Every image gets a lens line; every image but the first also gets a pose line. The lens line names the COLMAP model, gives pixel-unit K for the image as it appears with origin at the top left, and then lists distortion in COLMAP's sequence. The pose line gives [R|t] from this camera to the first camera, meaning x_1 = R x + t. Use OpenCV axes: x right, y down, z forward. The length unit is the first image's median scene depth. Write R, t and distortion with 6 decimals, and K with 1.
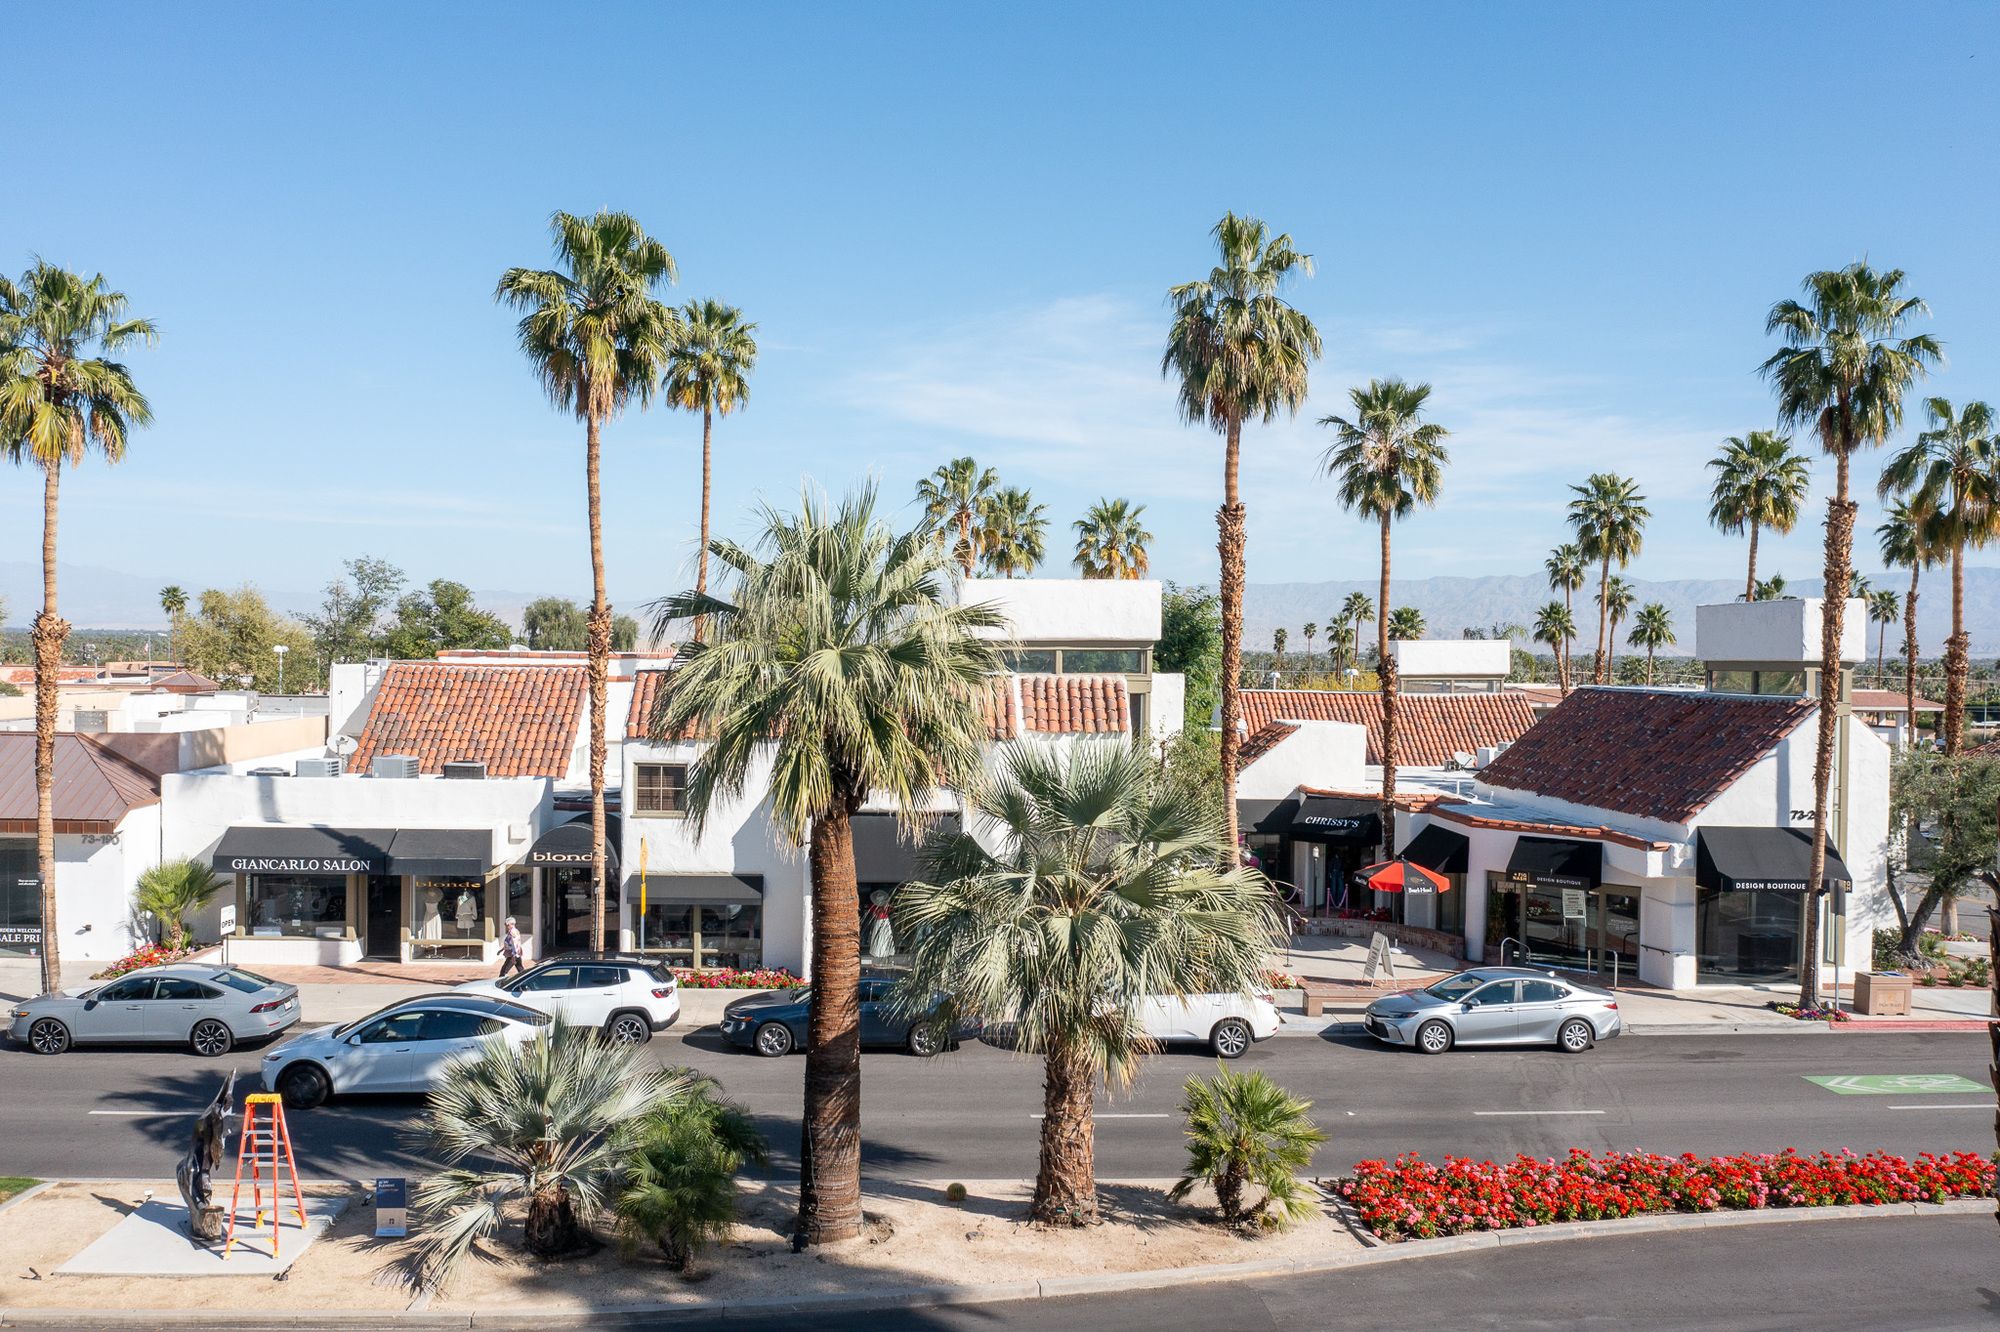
lens RADIAL K [[1560.8, 0, 1015.1], [0, 1560.8, 672.1], [0, 0, 1]] dist [-0.011097, -0.006098]
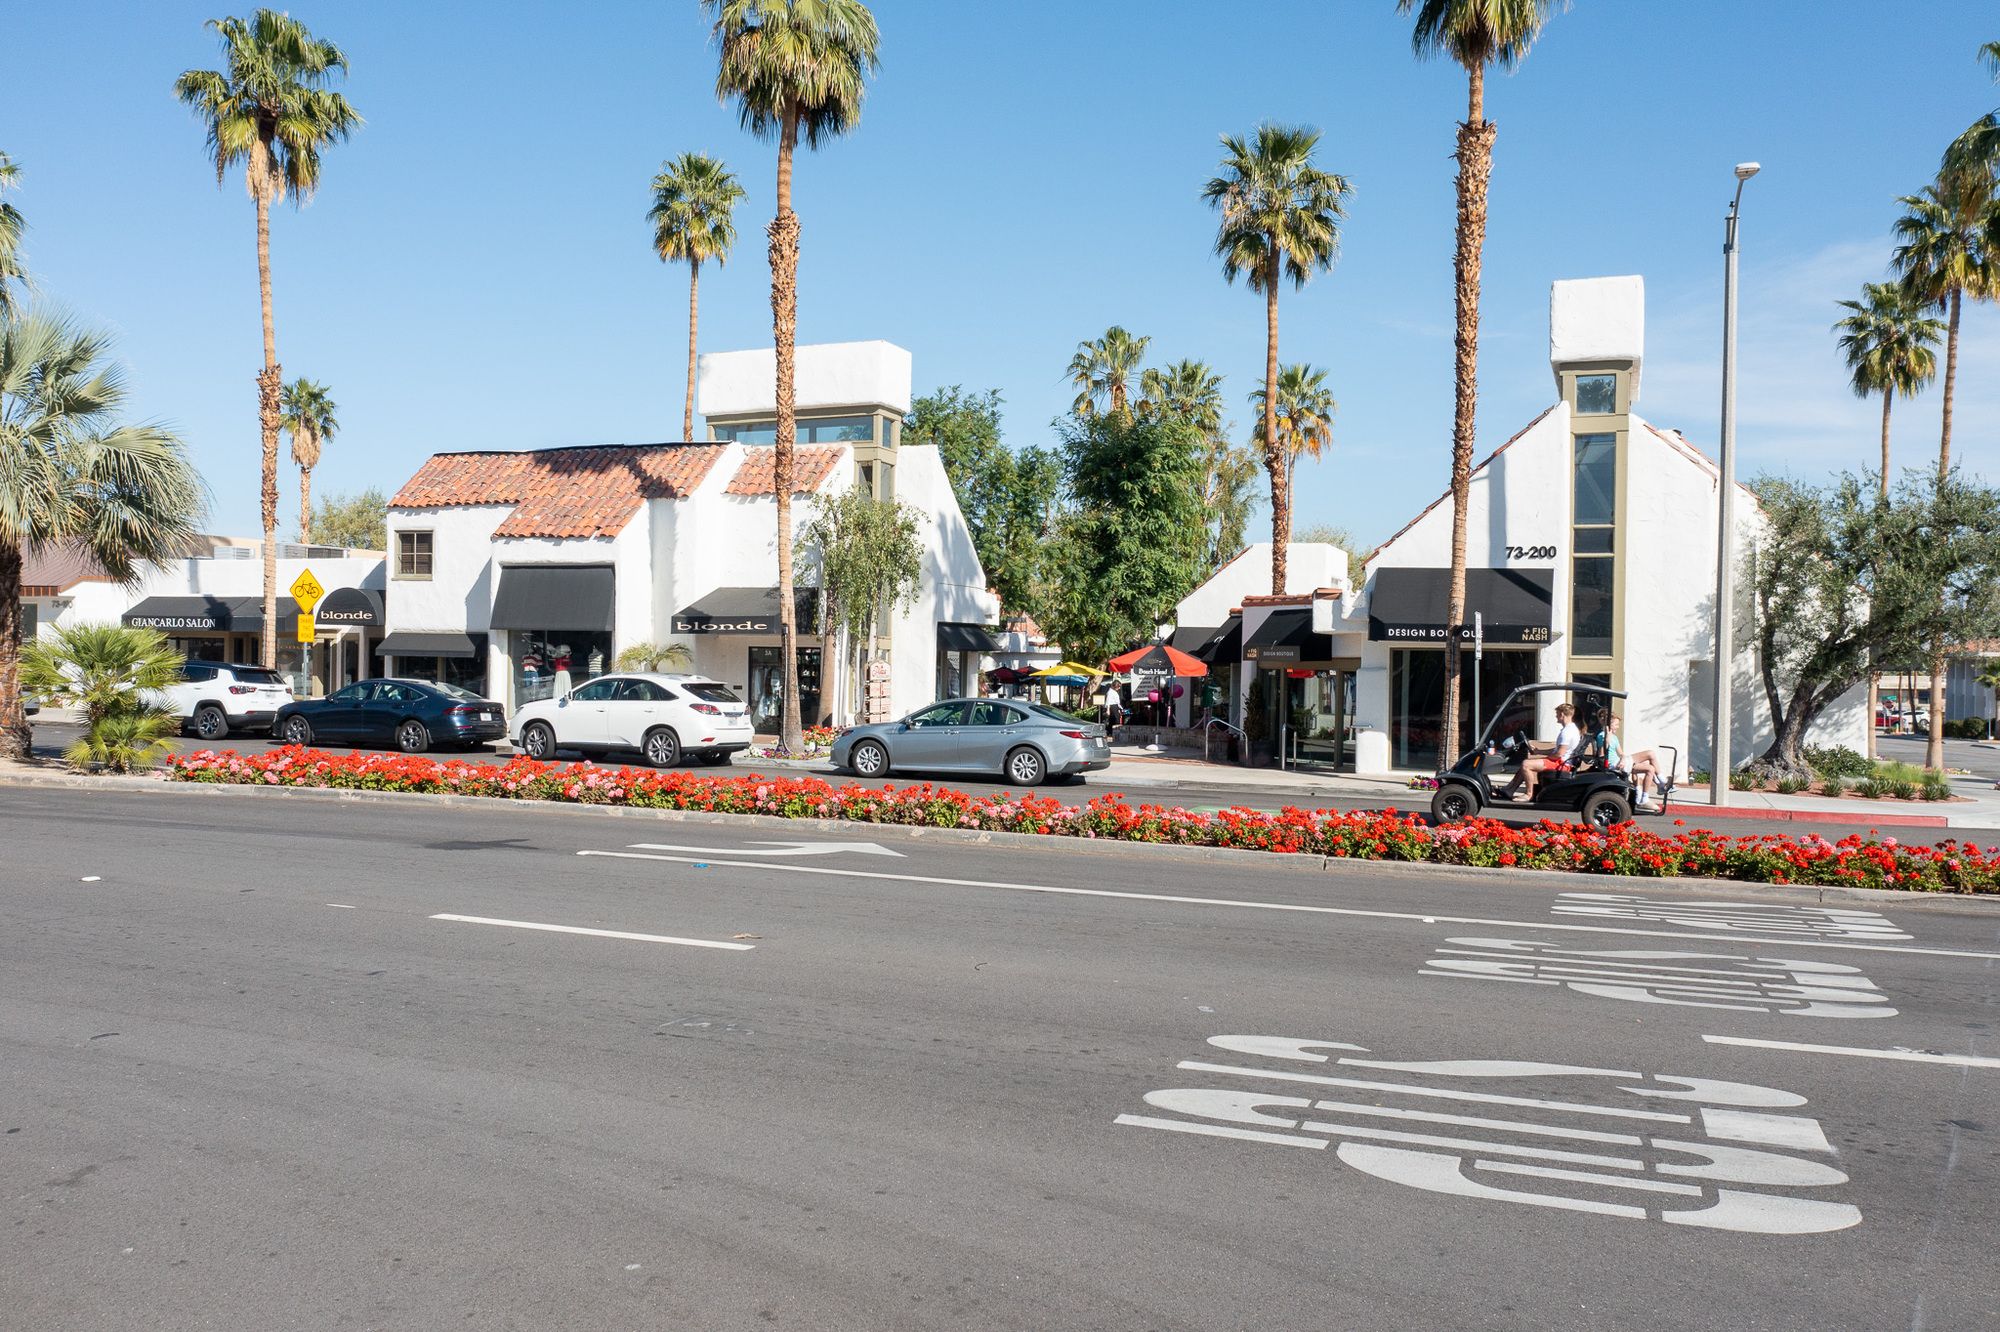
lens RADIAL K [[1565.3, 0, 1002.1], [0, 1565.3, 677.6], [0, 0, 1]] dist [-0.027194, -0.000078]
pose [[0.902642, 0.006683, -0.430341, 0.601726], [-0.009936, 0.999937, -0.005313, 0.159420], [0.430278, 0.009071, 0.902651, 0.183847]]
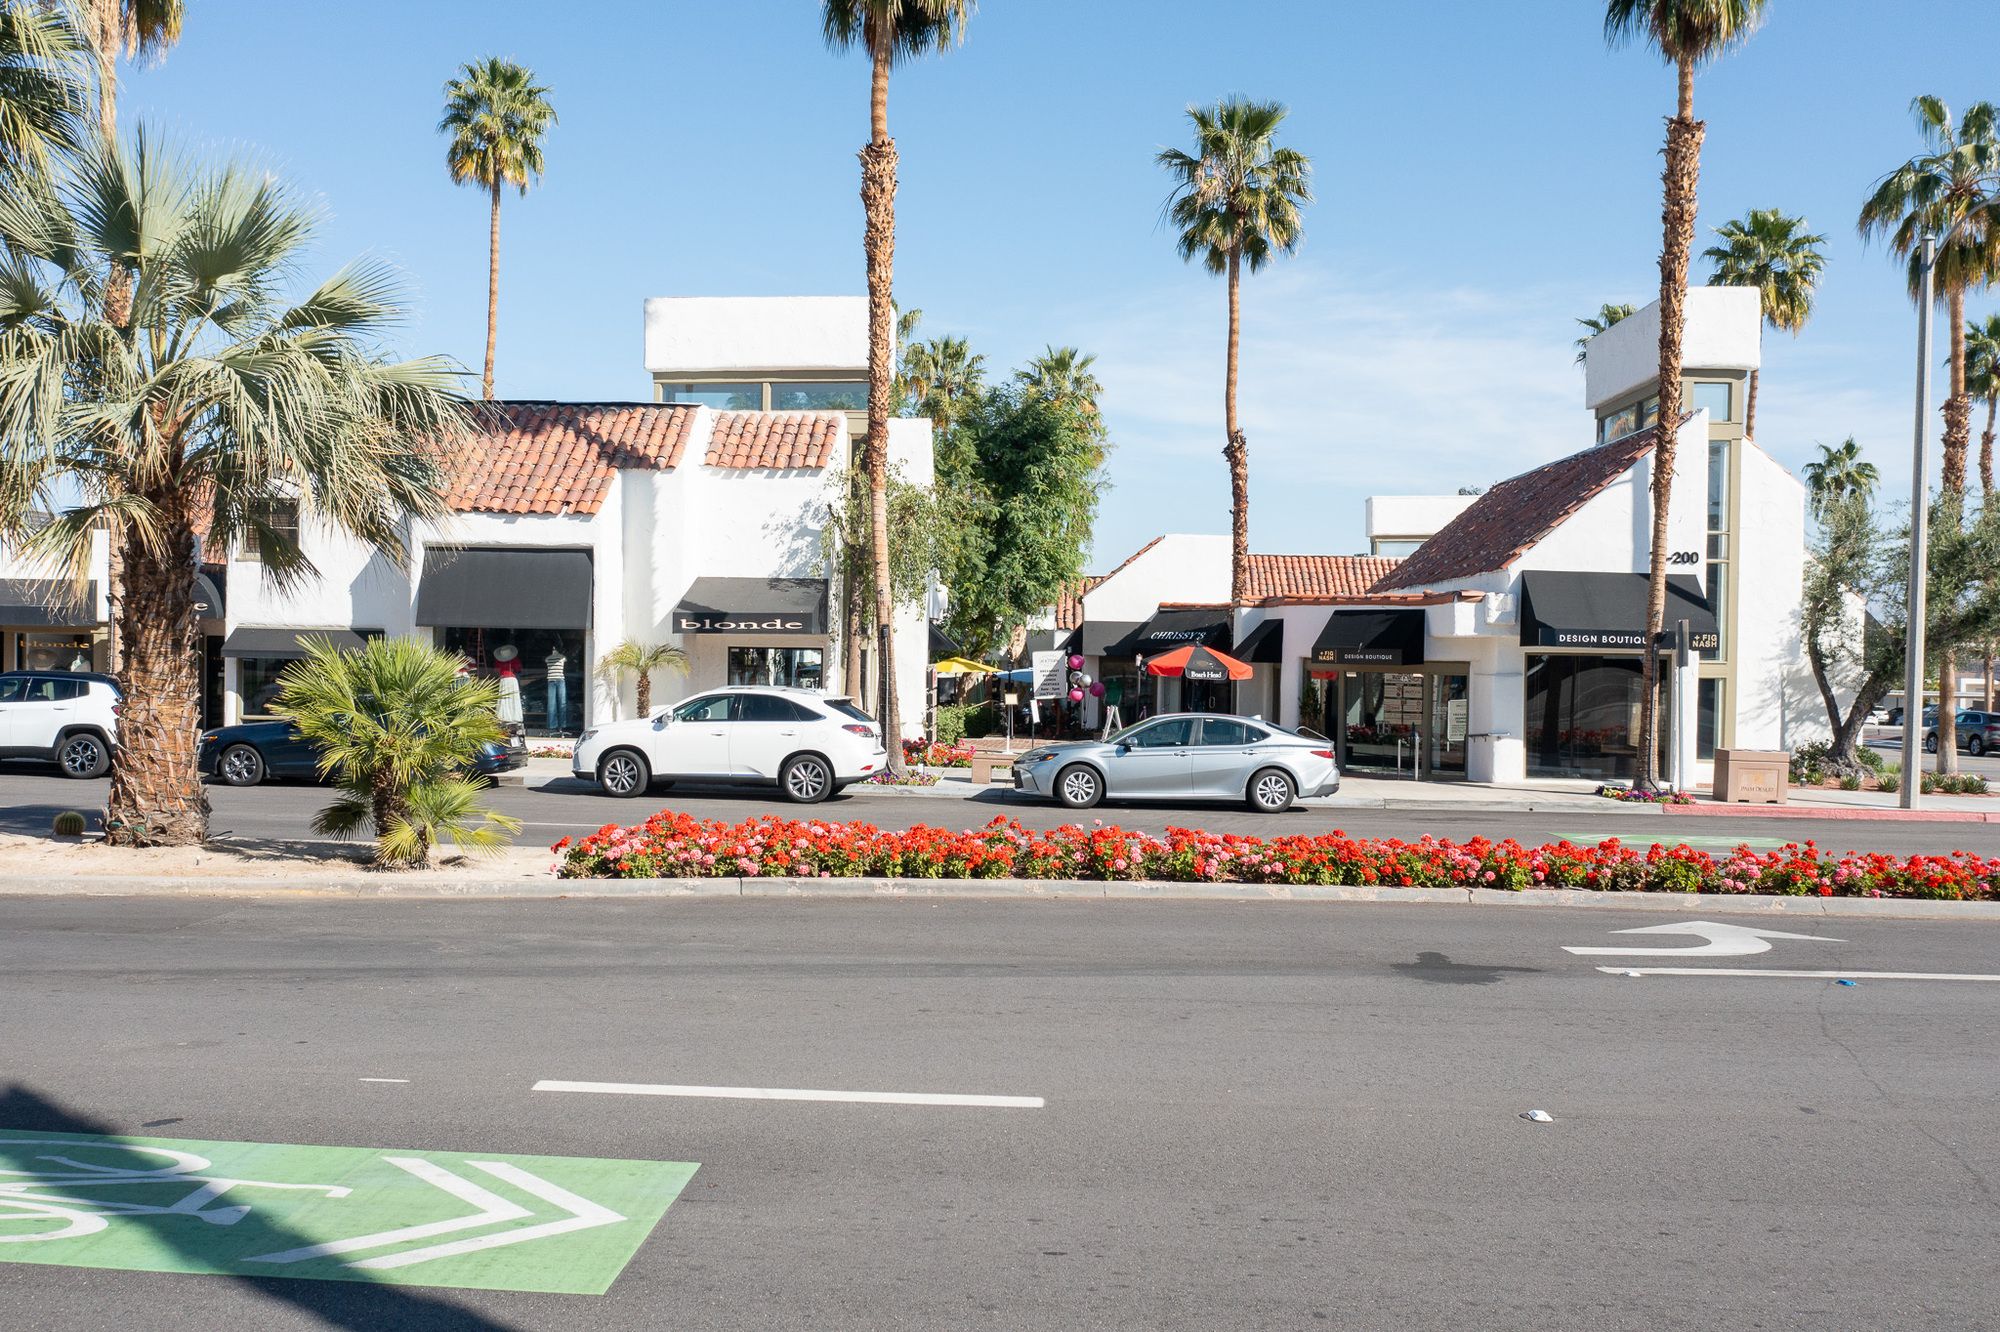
lens RADIAL K [[1564.0, 0, 1000.0], [0, 1564.0, 666.0], [0, 0, 1]] dist [-0.020628, -0.006450]
pose [[0.993096, 0.004209, -0.117227, 0.266507], [-0.004257, 0.999991, -0.000165, 0.145697], [0.117226, 0.000663, 0.993105, 0.191115]]
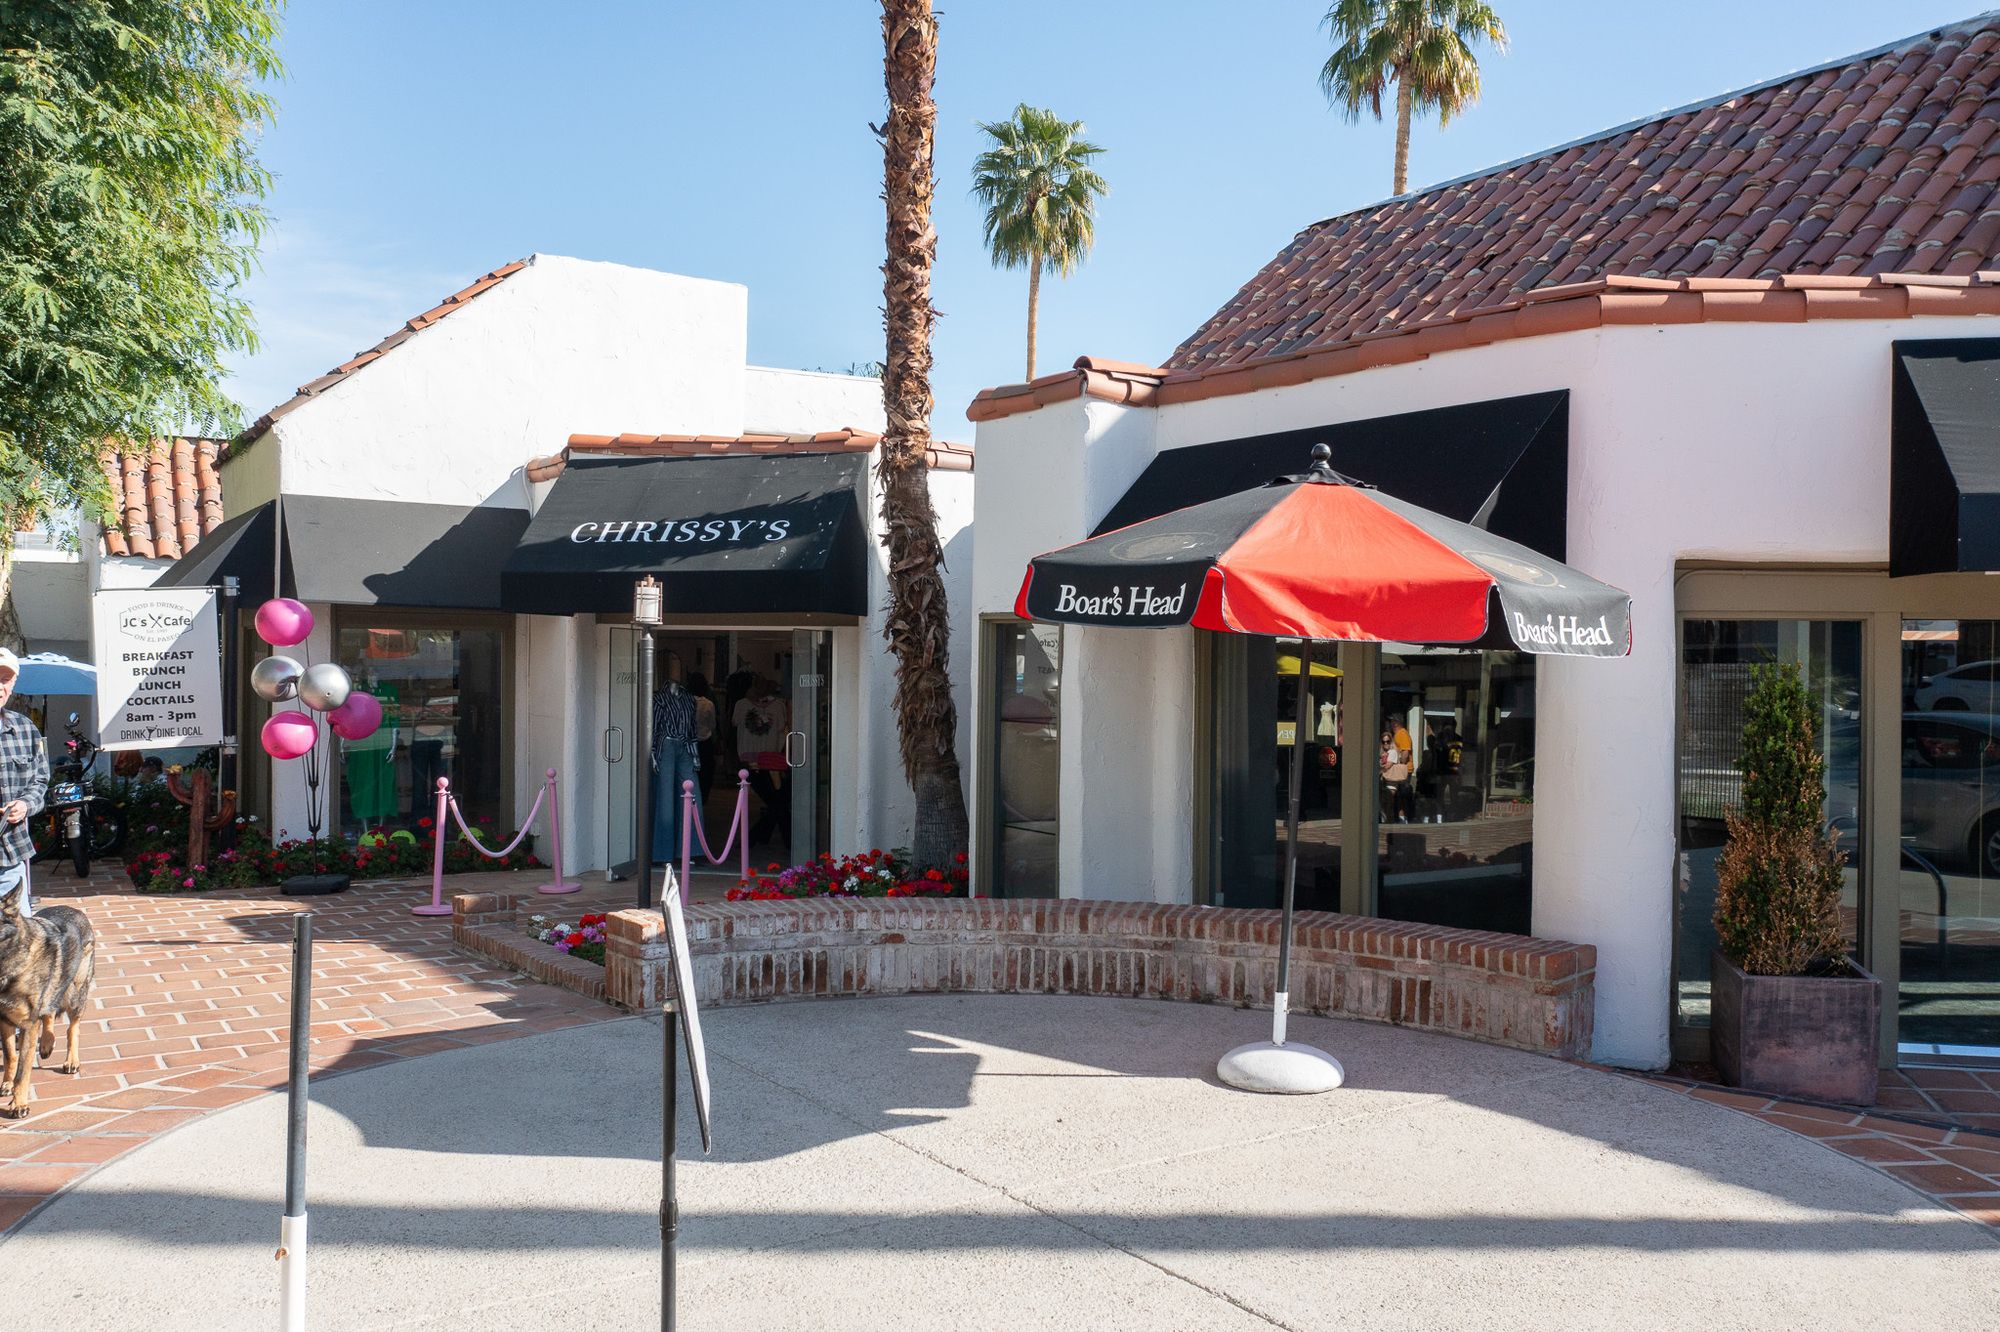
lens RADIAL K [[1564.0, 0, 1000.0], [0, 1564.0, 666.0], [0, 0, 1]] dist [-0.020628, -0.006450]
pose [[0.871995, -0.003794, 0.489501, 0.159787], [0.005467, 0.999983, -0.001988, 0.152979], [-0.489485, 0.004409, 0.872001, 0.966852]]
